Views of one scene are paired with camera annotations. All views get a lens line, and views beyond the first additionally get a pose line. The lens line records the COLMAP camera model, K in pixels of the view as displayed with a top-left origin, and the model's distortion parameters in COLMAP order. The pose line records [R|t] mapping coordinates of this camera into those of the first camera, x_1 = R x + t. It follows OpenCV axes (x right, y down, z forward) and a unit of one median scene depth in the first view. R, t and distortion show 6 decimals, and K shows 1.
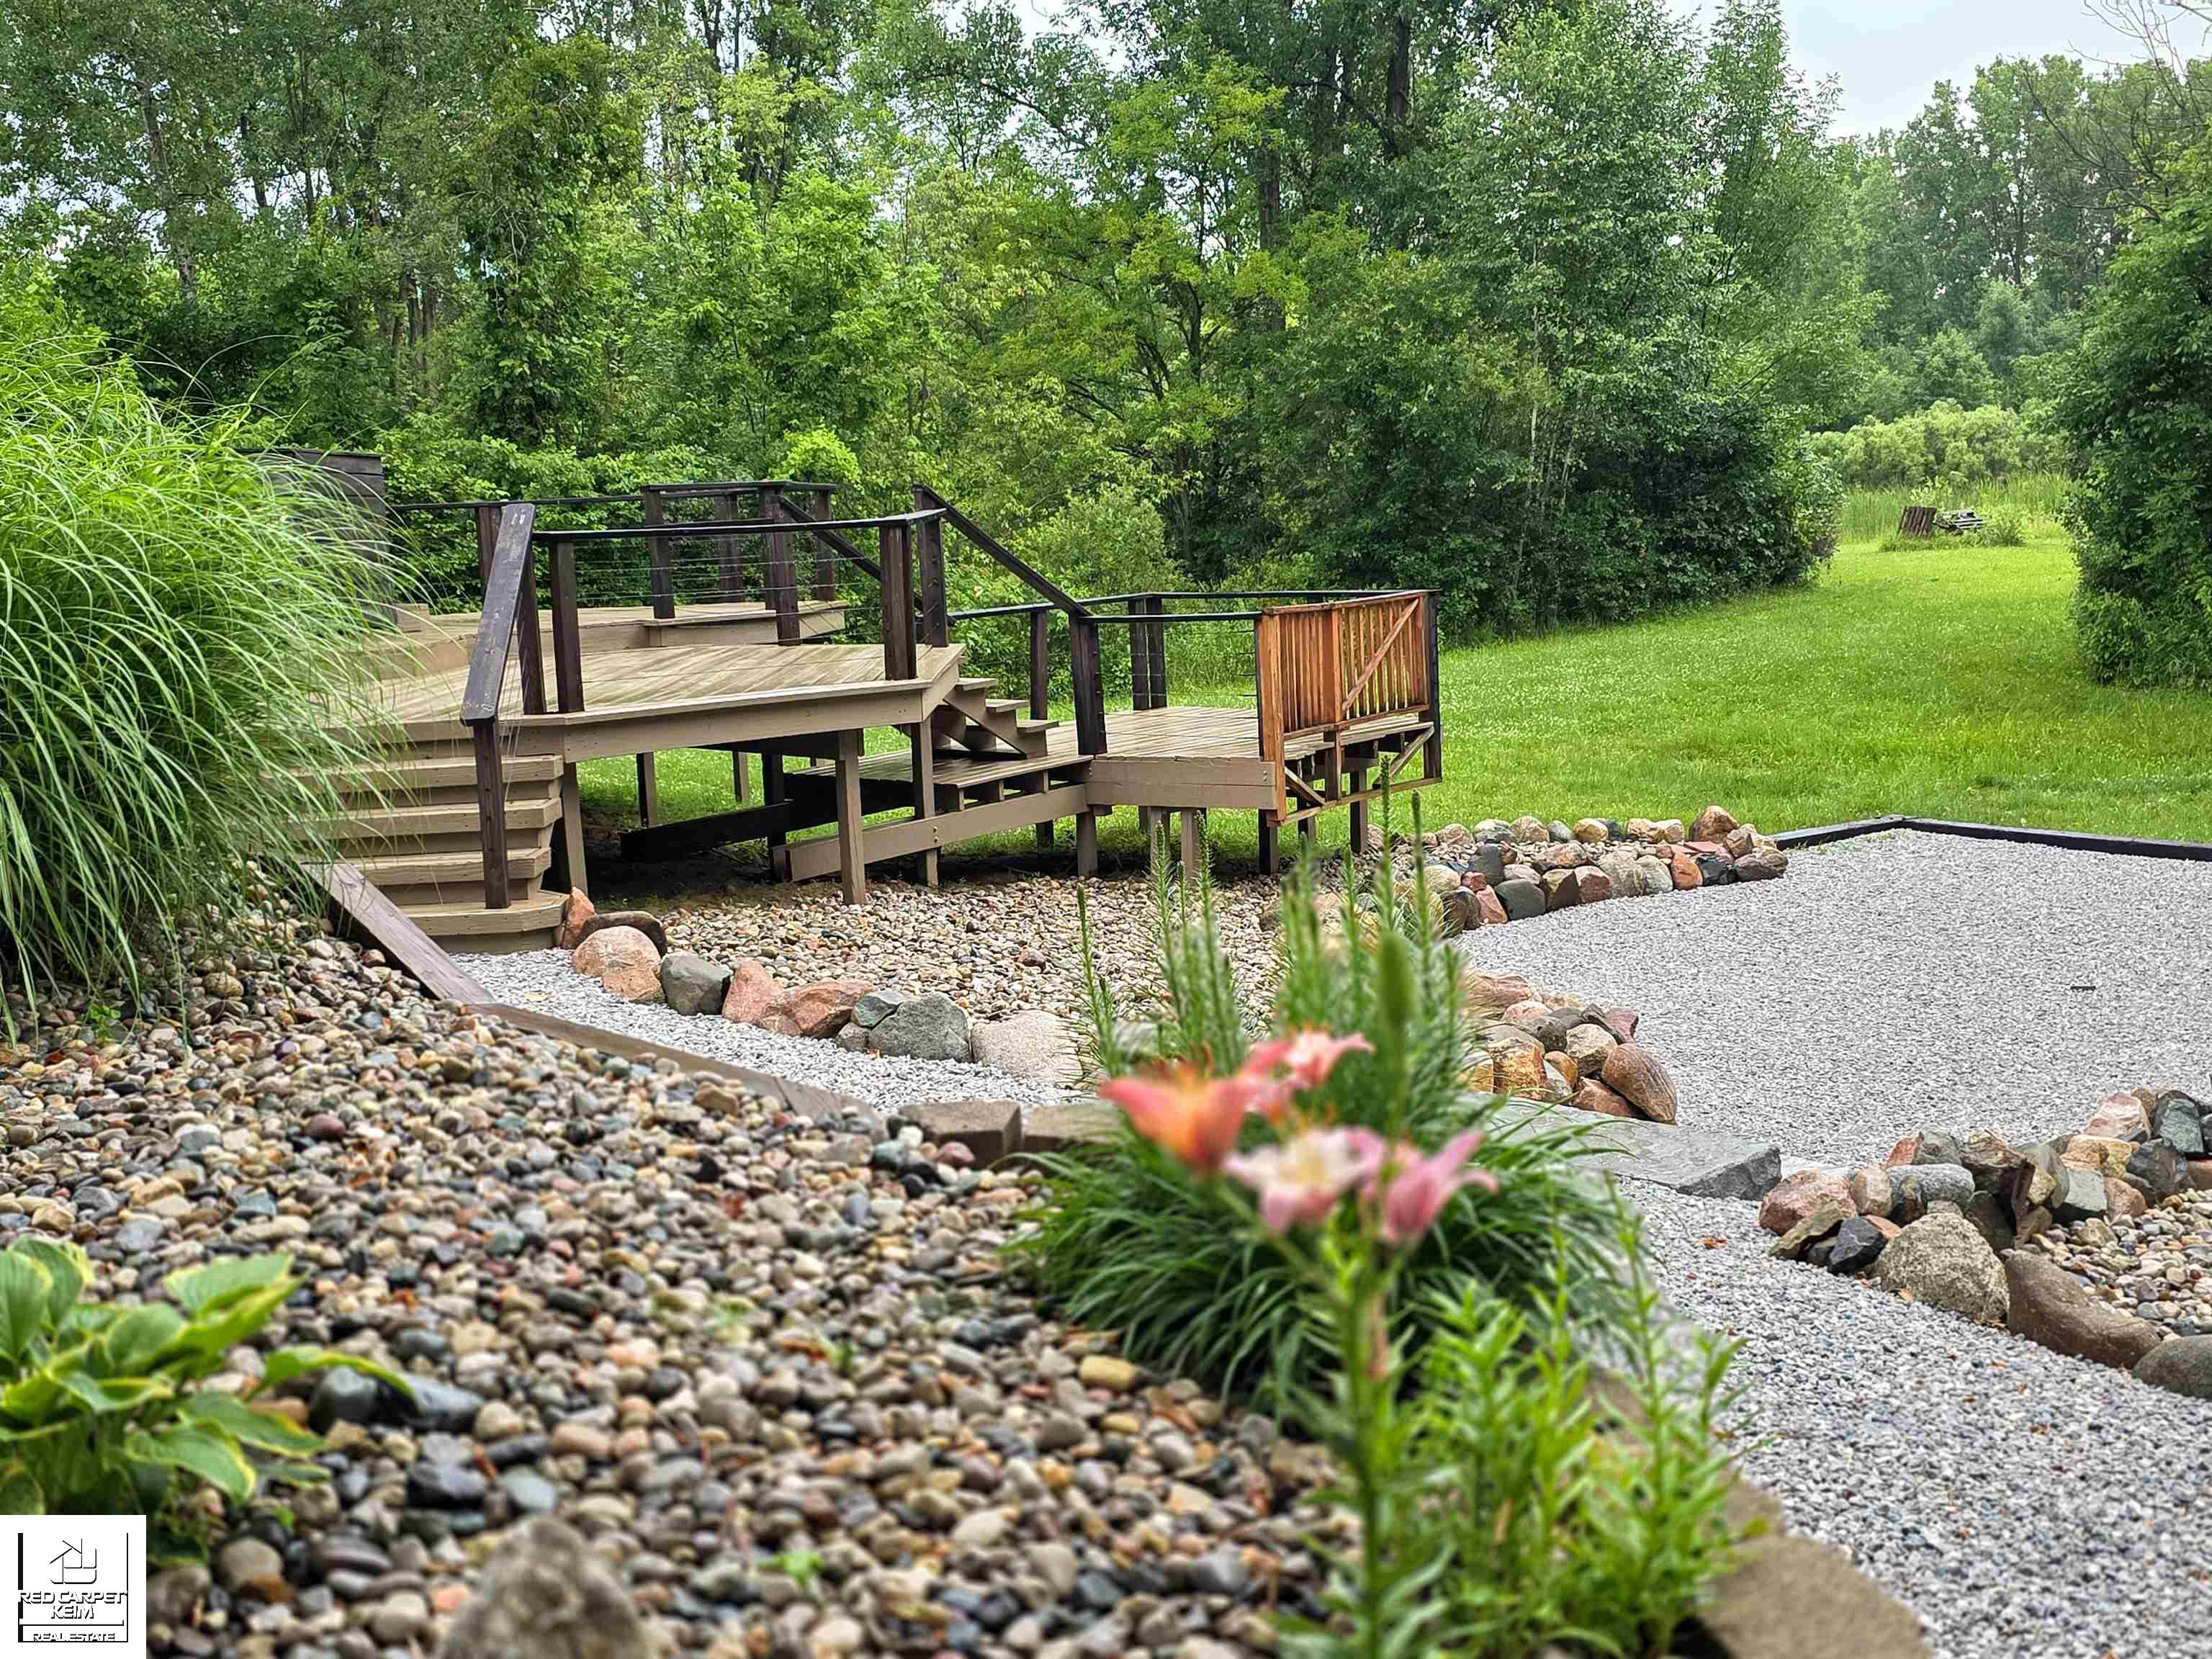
lens RADIAL K [[2305.3, 0, 1115.2], [0, 2305.3, 831.7], [0, 0, 1]] dist [0.180180, 0.000000]
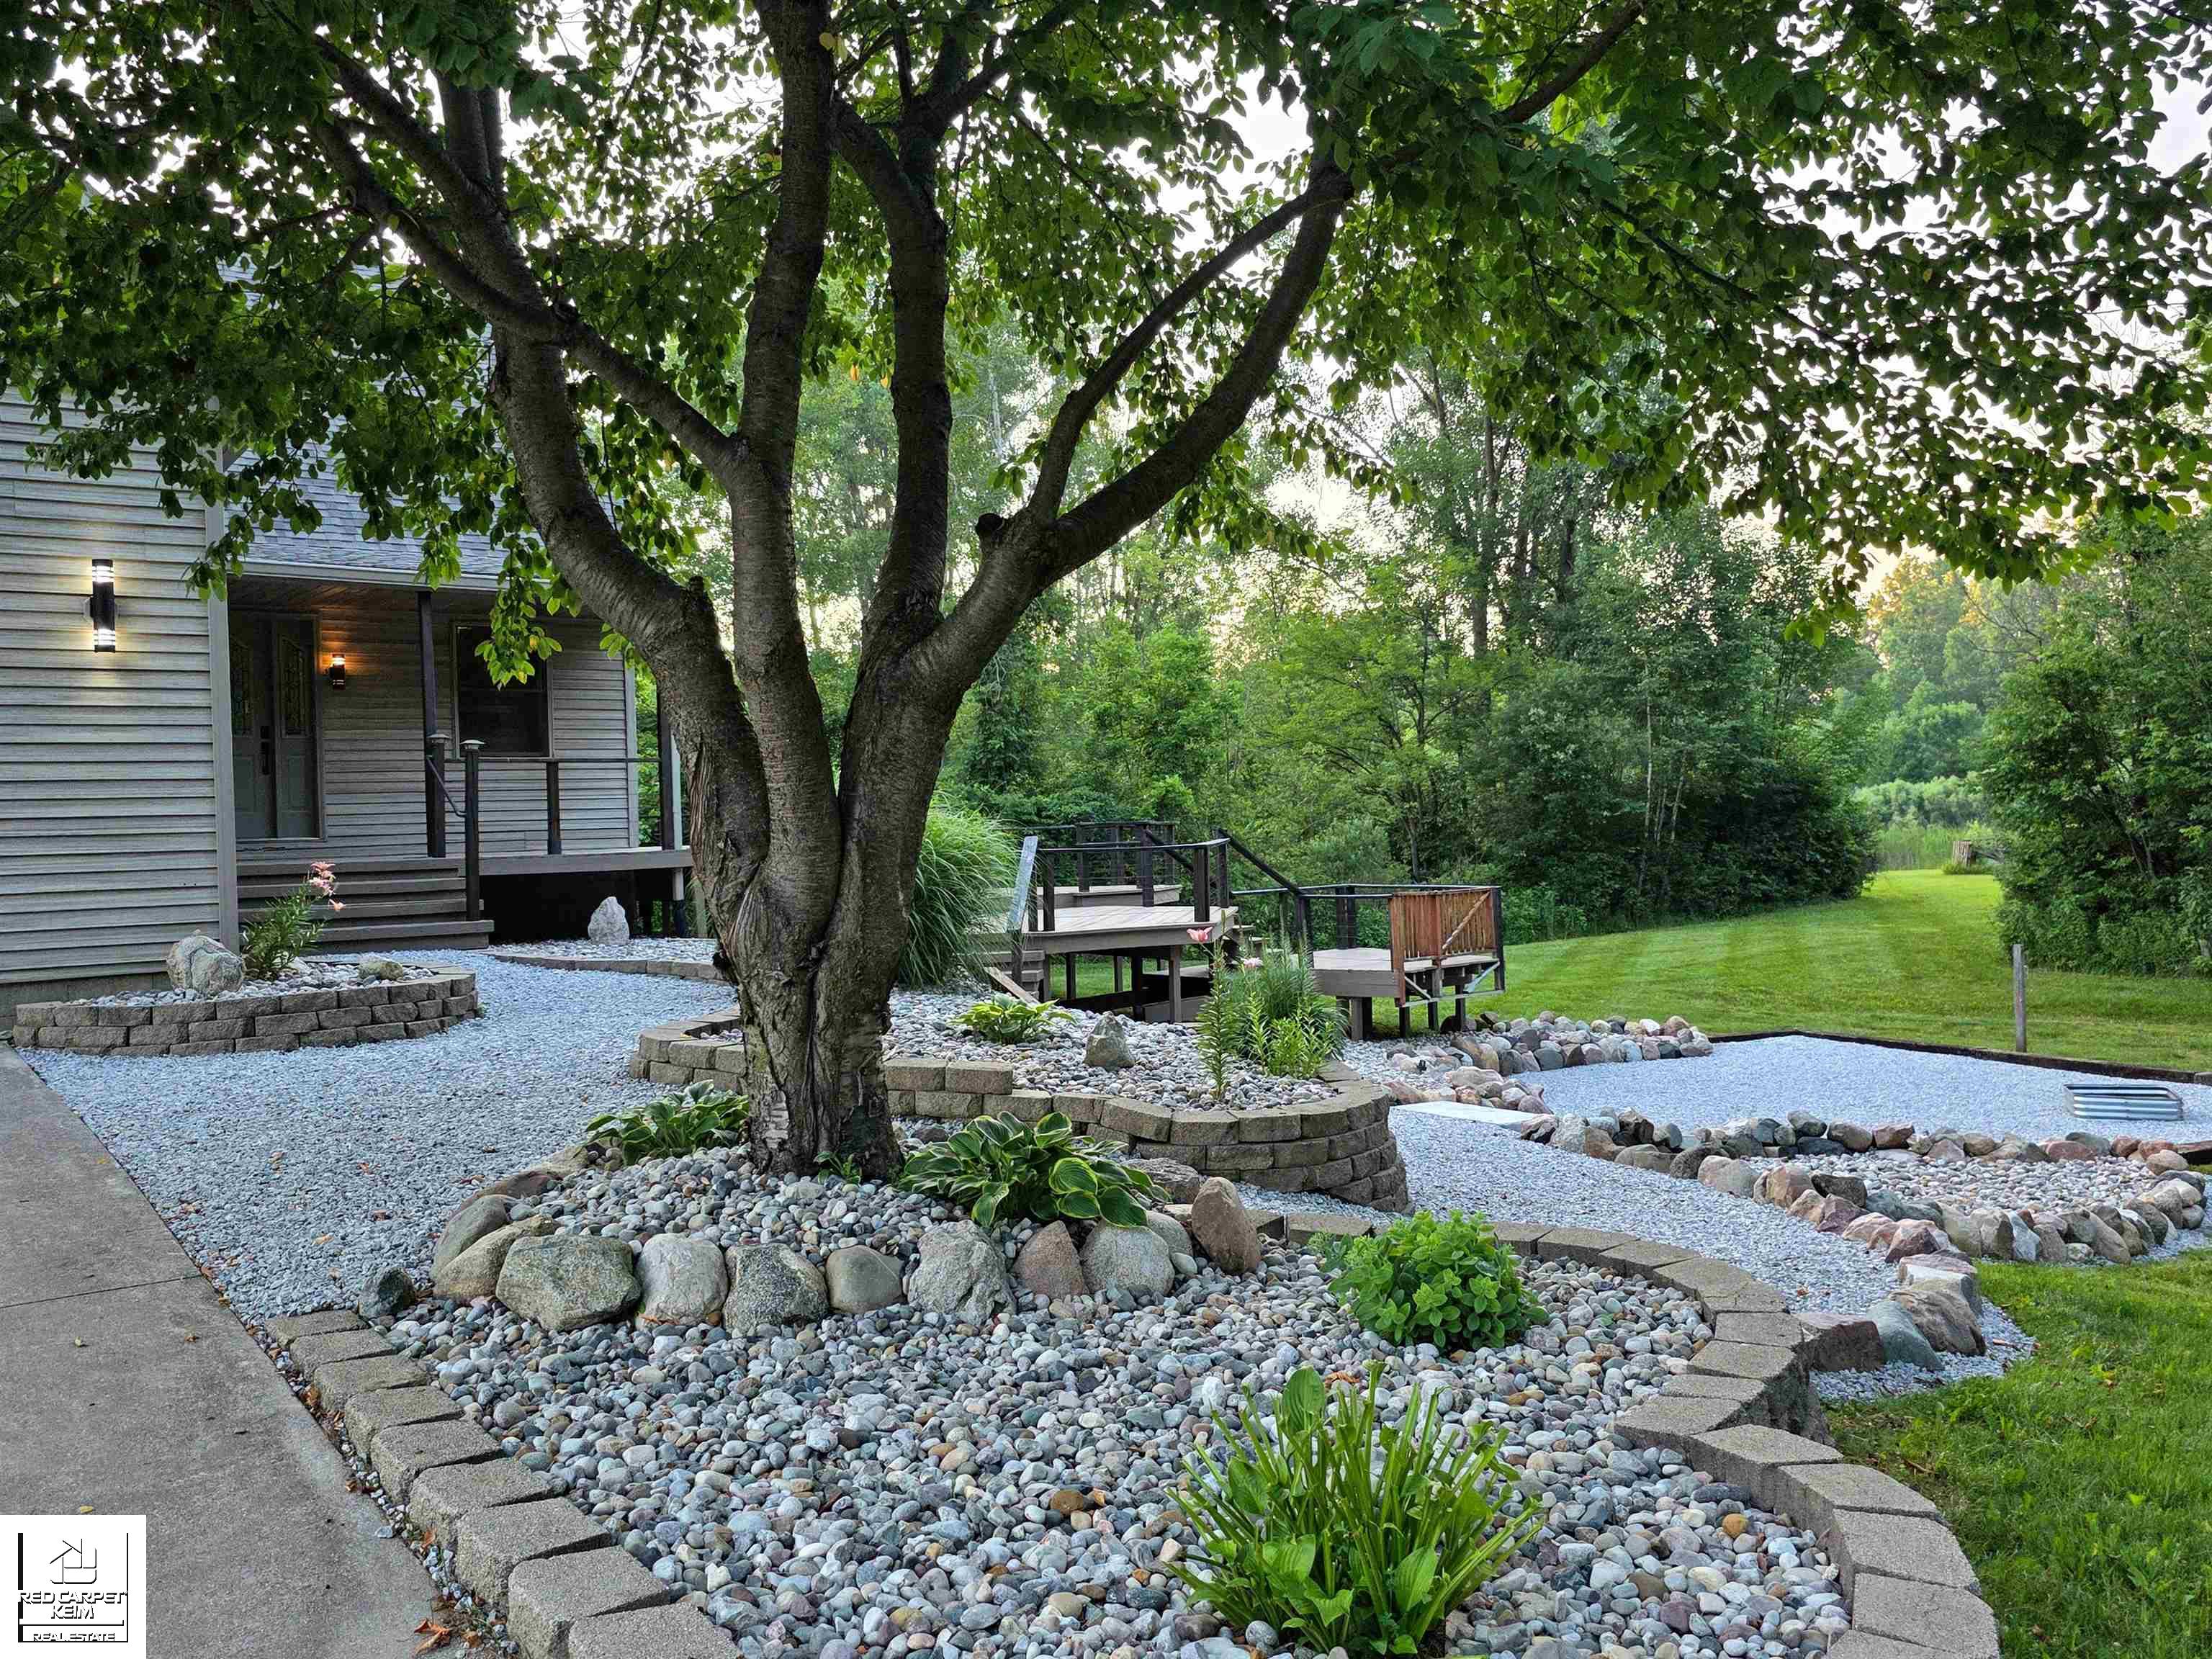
lens RADIAL K [[1817.3, 0, 1107.2], [0, 1817.3, 829.6], [0, 0, 1]] dist [0.002053, -0.000160]
pose [[0.986959, 0.017730, -0.159993, 0.057786], [-0.038868, 0.990755, -0.129976, 0.046934], [0.156210, 0.134499, 0.978524, -0.430261]]
